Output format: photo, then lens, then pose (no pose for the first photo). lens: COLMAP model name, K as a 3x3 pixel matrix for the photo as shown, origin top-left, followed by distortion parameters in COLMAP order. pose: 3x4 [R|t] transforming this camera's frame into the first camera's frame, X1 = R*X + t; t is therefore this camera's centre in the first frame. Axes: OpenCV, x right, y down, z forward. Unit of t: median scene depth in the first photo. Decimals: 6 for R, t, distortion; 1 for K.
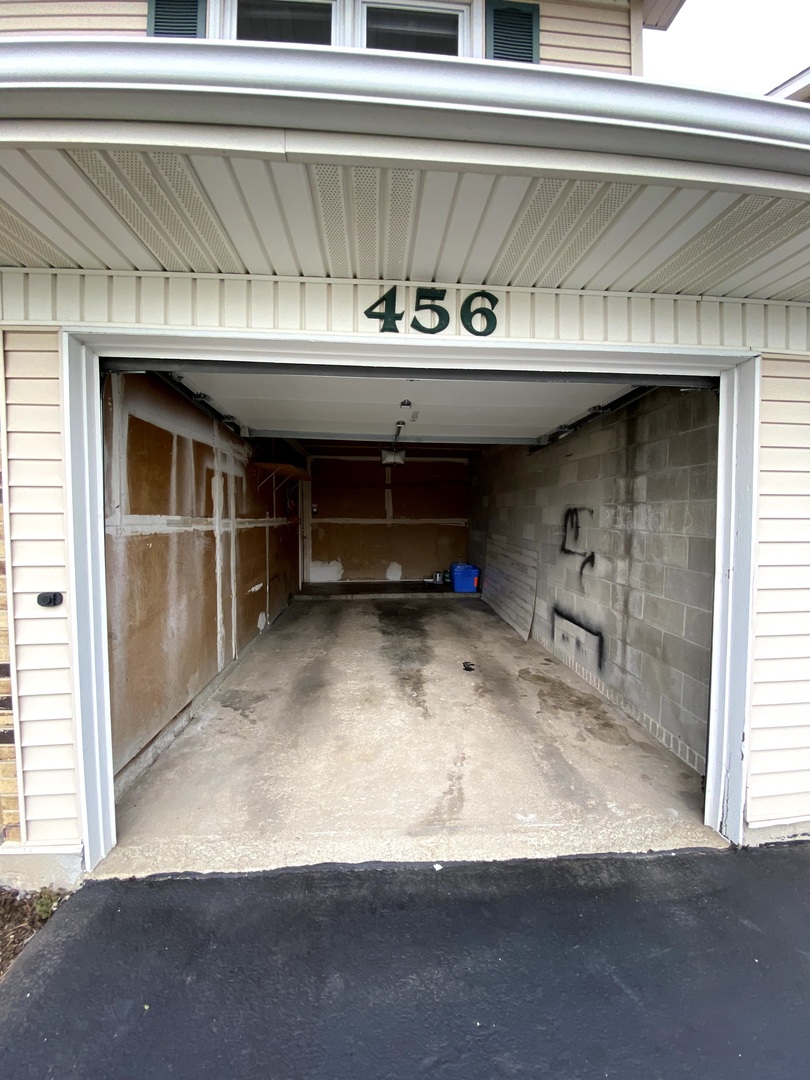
lens RADIAL K [[435.8, 0, 409.6], [0, 435.8, 536.9], [0, 0, 1]] dist [0.041292, -0.034102]
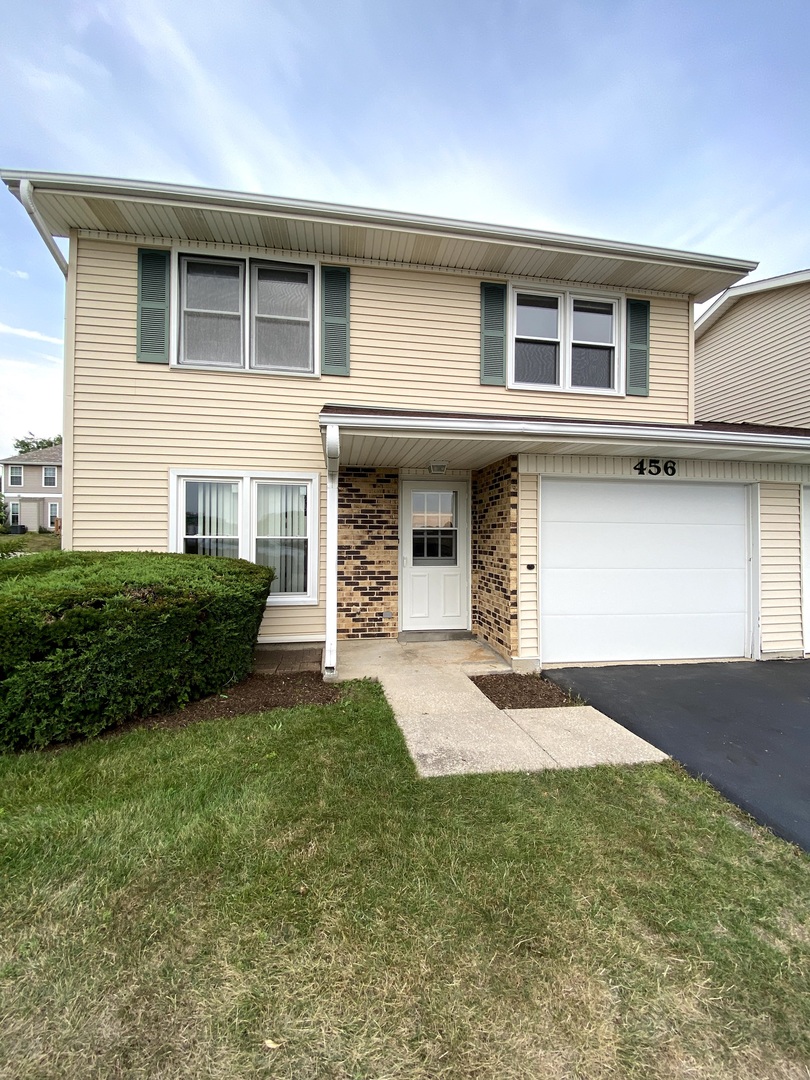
lens RADIAL K [[440.9, 0, 408.9], [0, 440.9, 537.6], [0, 0, 1]] dist [0.021876, -0.024545]
pose [[0.996663, 0.002932, 0.081574, -1.800909], [0.001425, 0.998578, -0.053297, 0.101914], [-0.081615, 0.053235, 0.995241, -1.747980]]
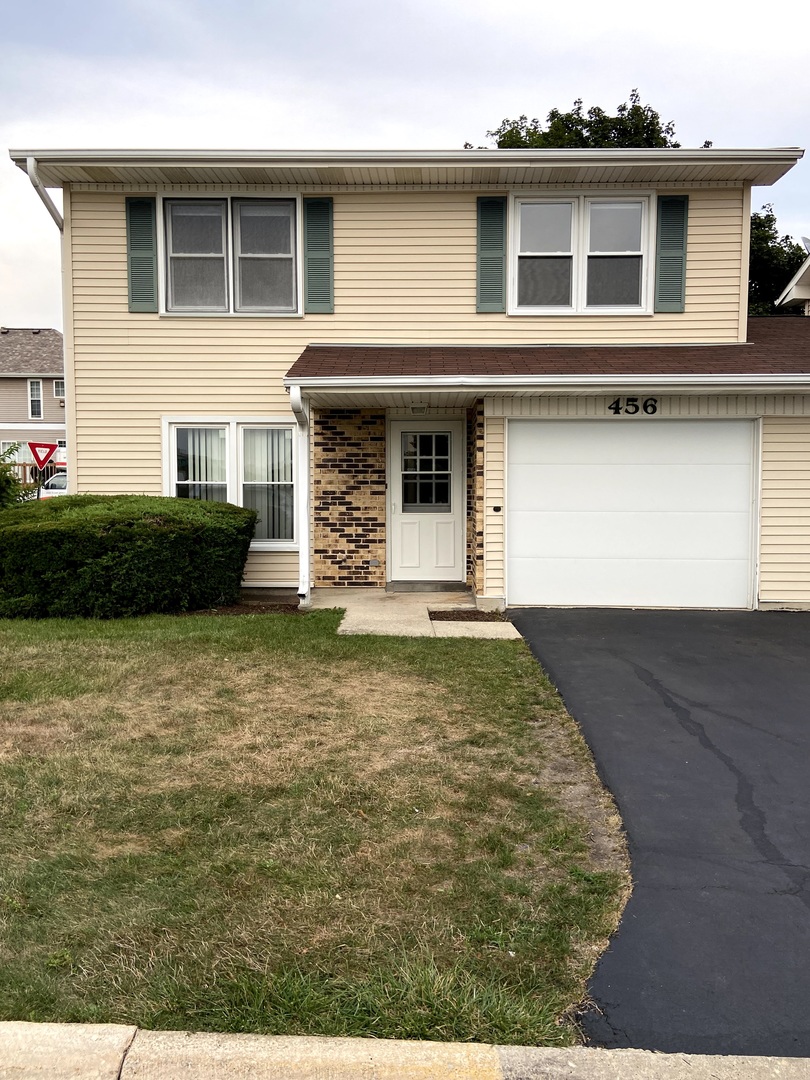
lens RADIAL K [[880.1, 0, 405.0], [0, 880.1, 540.0], [0, 0, 1]] dist [0.072625, 0.002422]
pose [[0.994594, 0.003815, -0.103769, -0.799051], [-0.004287, 0.999981, -0.004319, 0.367748], [0.103751, 0.004740, 0.994592, -4.739934]]
